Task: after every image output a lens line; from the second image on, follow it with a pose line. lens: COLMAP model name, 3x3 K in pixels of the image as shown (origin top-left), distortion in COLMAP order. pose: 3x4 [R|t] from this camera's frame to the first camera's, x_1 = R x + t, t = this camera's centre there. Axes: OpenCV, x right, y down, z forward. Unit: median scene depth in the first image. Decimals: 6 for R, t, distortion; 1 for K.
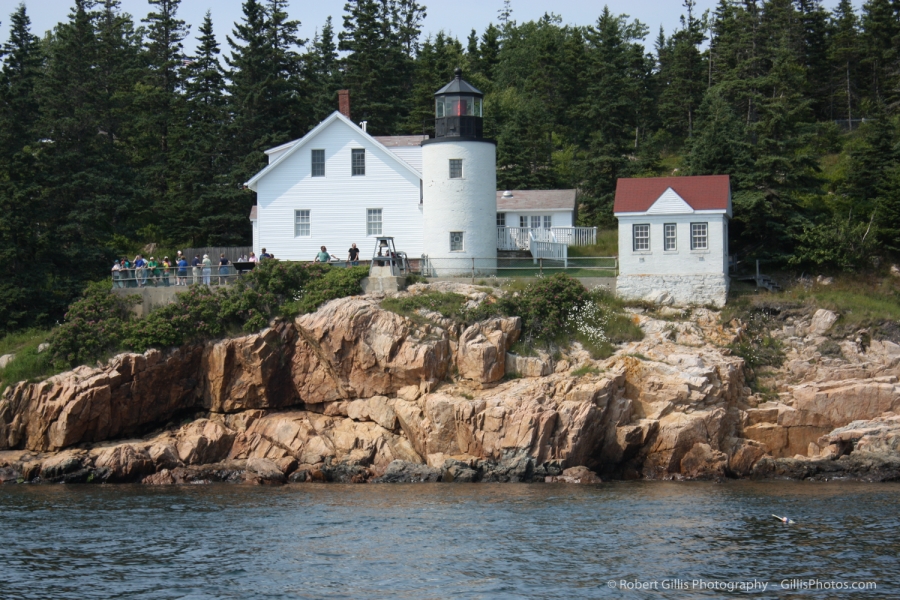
lens RADIAL K [[2394.2, 0, 464.6], [0, 2394.2, 336.0], [0, 0, 1]] dist [0.151129, 0.000000]
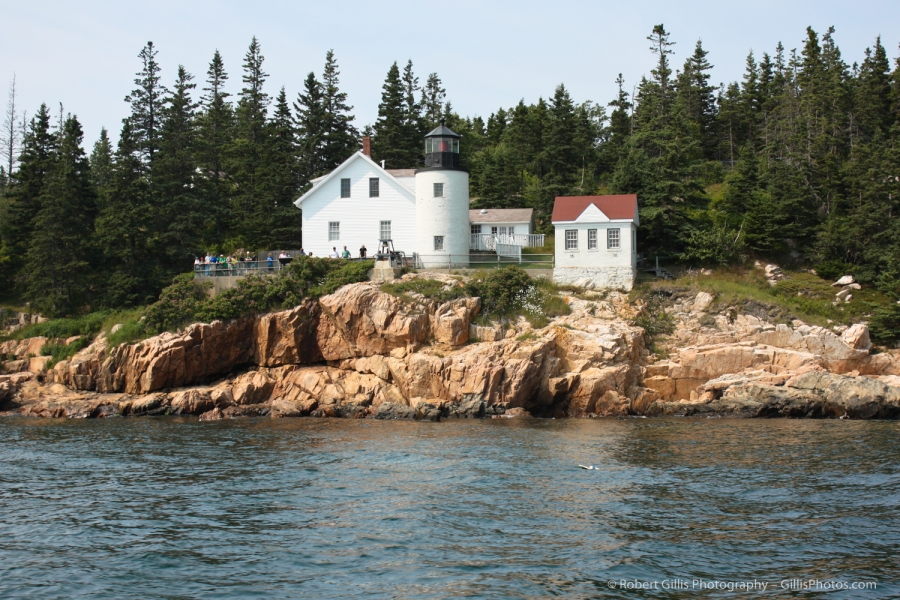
lens RADIAL K [[1485.1, 0, 482.9], [0, 1485.1, 316.8], [0, 0, 1]] dist [0.010492, 0.000000]
pose [[0.999615, 0.003496, -0.027516, 0.046872], [-0.003639, 0.999980, -0.005152, 0.007327], [0.027498, 0.005250, 0.999608, 0.154362]]
